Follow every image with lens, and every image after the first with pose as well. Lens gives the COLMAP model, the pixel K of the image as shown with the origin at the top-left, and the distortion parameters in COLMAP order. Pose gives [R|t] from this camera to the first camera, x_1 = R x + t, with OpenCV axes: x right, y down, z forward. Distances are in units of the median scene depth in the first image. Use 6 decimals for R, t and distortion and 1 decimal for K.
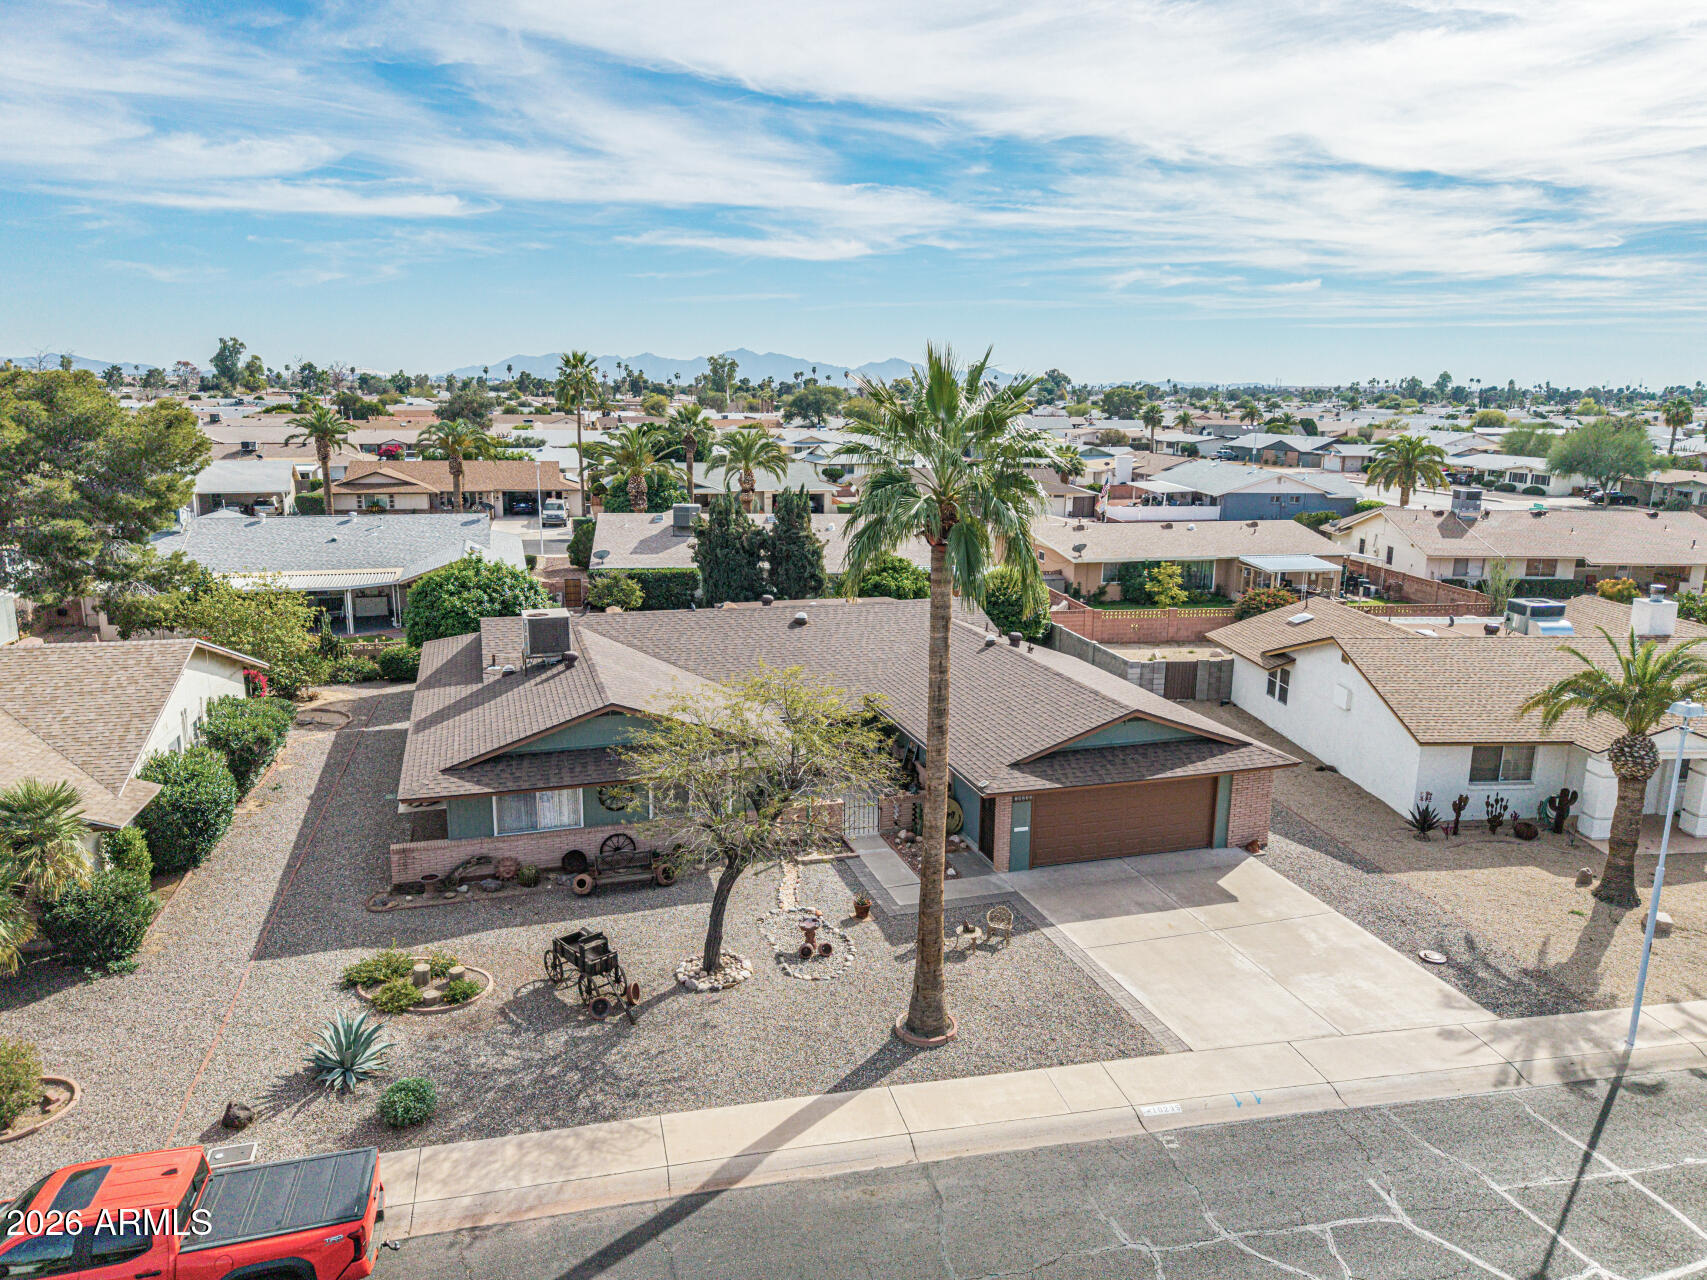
lens RADIAL K [[1169.5, 0, 852.4], [0, 1169.5, 638.0], [0, 0, 1]] dist [0.027298, -0.028973]
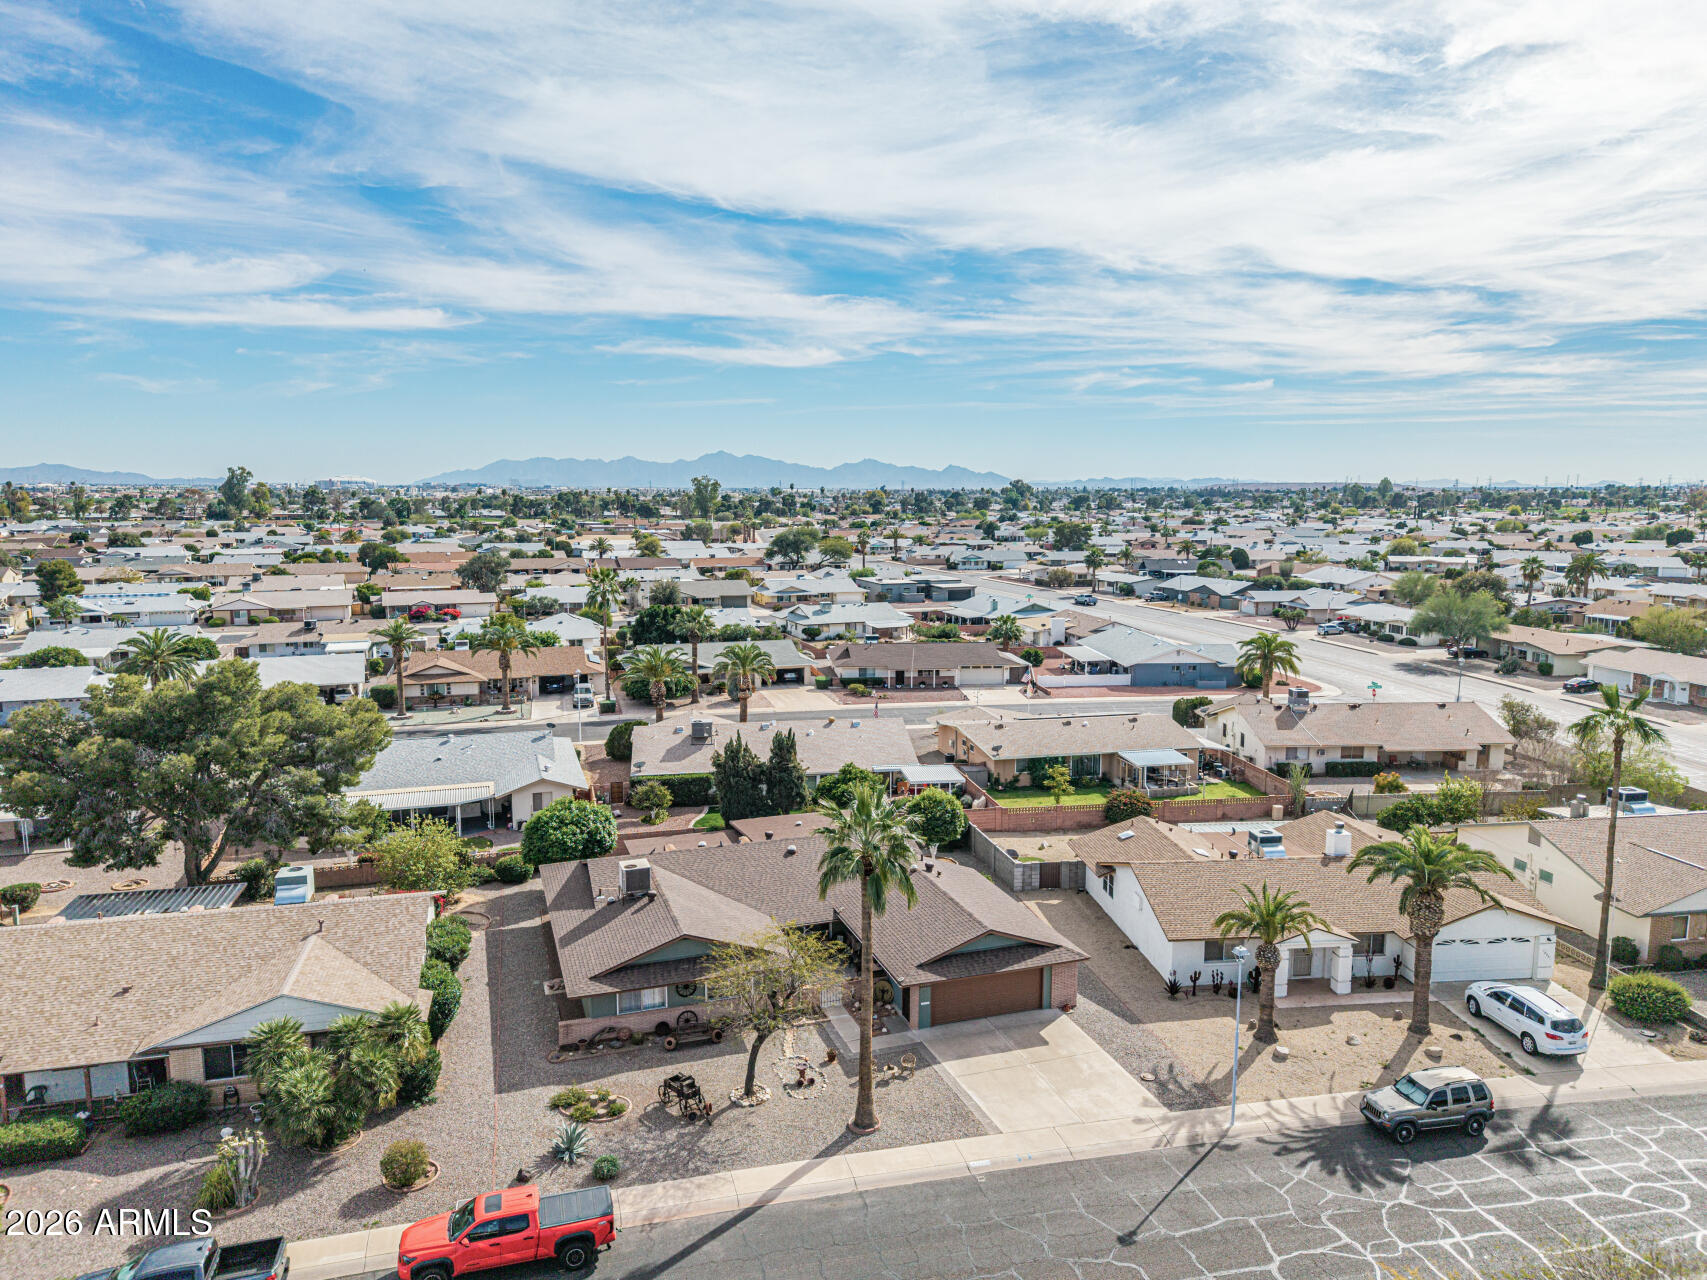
lens RADIAL K [[1166.8, 0, 850.1], [0, 1166.8, 586.0], [0, 0, 1]] dist [0.004599, -0.002144]
pose [[0.999740, -0.014315, 0.017750, 0.014462], [0.016373, 0.992418, -0.121813, -0.243113], [-0.015872, 0.122072, 0.992394, -0.789434]]
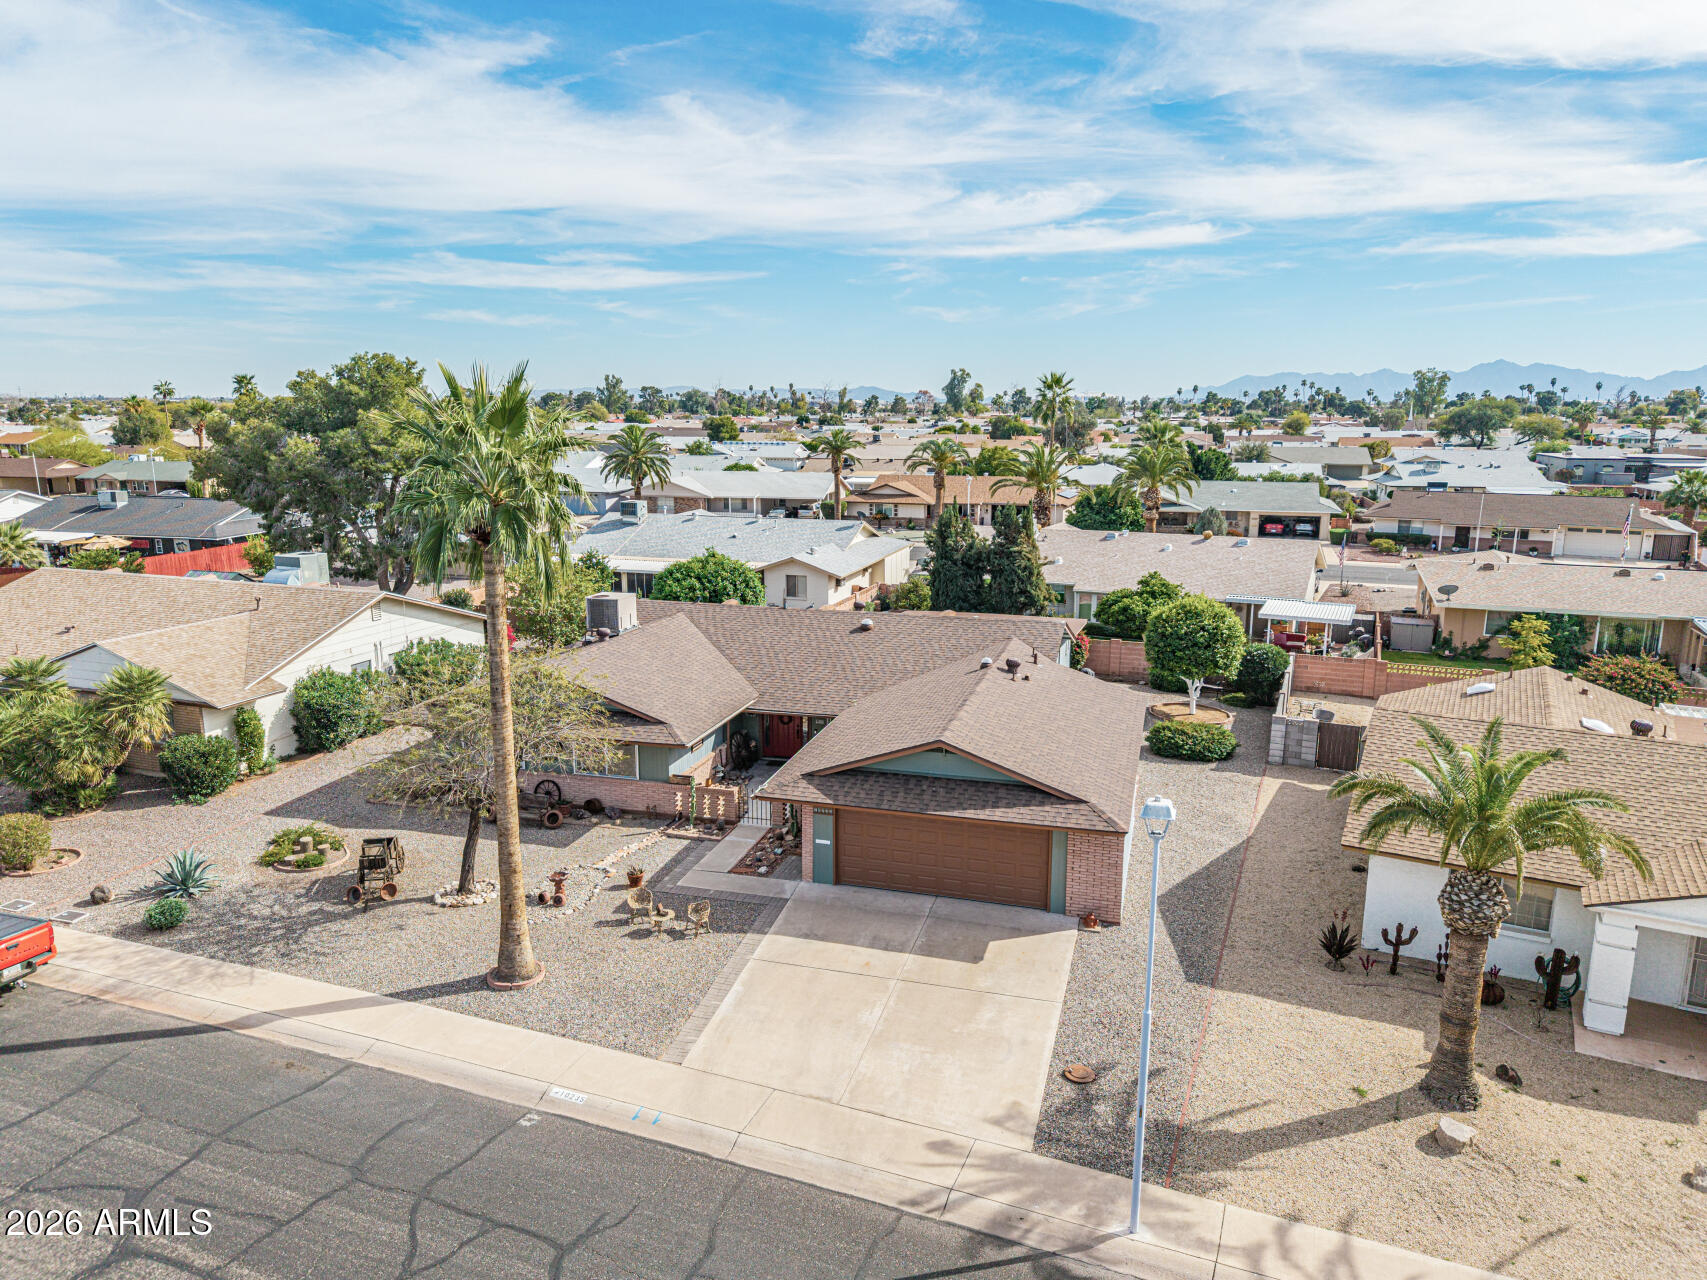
lens RADIAL K [[1153.7, 0, 853.5], [0, 1153.7, 640.0], [0, 0, 1]] dist [0.019332, -0.015903]
pose [[0.828775, 0.099281, -0.550704, 0.714298], [-0.106335, 0.994145, 0.019198, -0.029687], [0.549386, 0.042648, 0.834480, 0.198509]]
